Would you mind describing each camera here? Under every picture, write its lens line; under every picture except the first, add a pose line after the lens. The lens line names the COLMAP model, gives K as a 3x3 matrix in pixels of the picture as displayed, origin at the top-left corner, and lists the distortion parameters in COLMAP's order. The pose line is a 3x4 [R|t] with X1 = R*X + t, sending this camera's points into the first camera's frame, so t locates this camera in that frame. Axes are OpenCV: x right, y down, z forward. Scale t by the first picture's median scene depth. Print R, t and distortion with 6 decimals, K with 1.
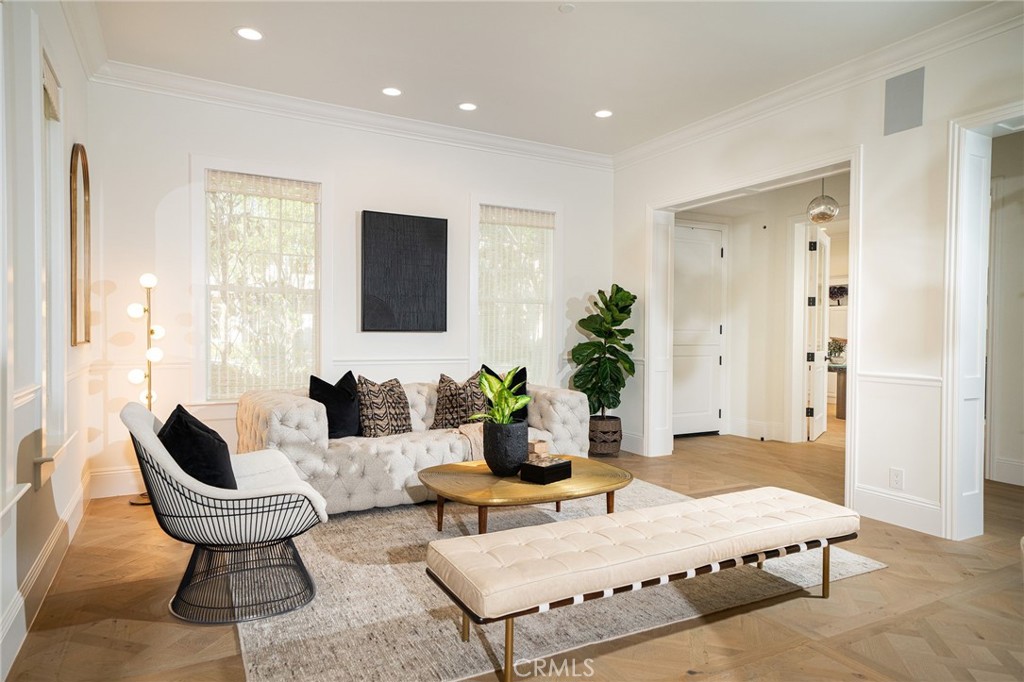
lens RADIAL K [[616.7, 0, 511.0], [0, 616.7, 331.8], [0, 0, 1]] dist [0.014886, -0.000863]
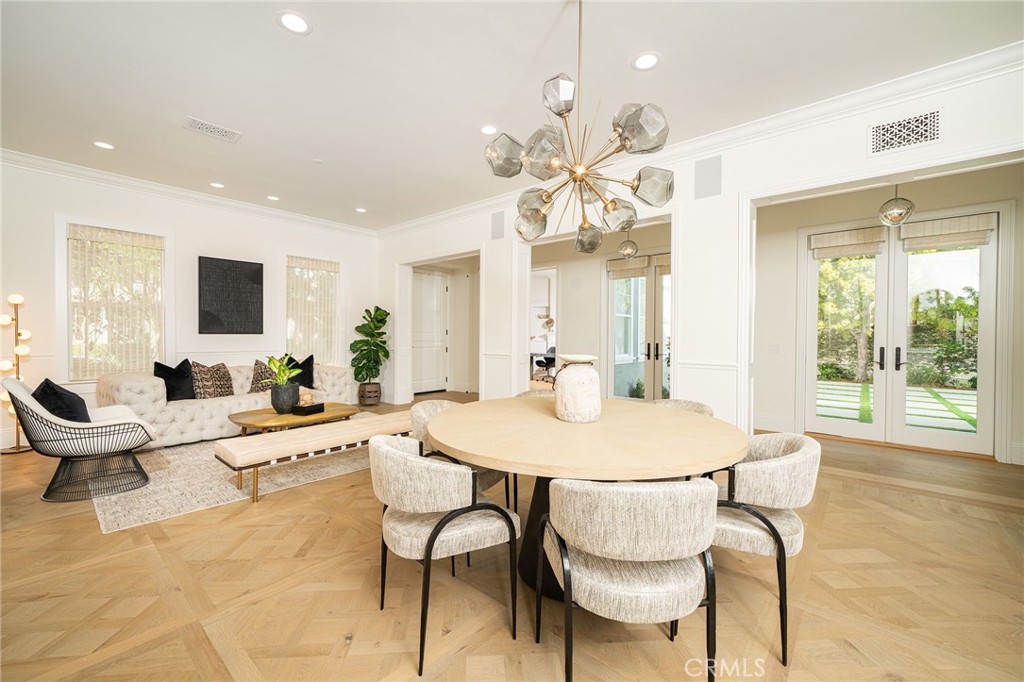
lens RADIAL K [[417.4, 0, 514.0], [0, 417.4, 337.2], [0, 0, 1]] dist [-0.002429, -0.000017]
pose [[0.935928, -0.004872, 0.352158, 0.141838], [0.001809, 0.999958, 0.009025, 0.000109], [-0.352187, -0.007810, 0.935897, -0.281507]]
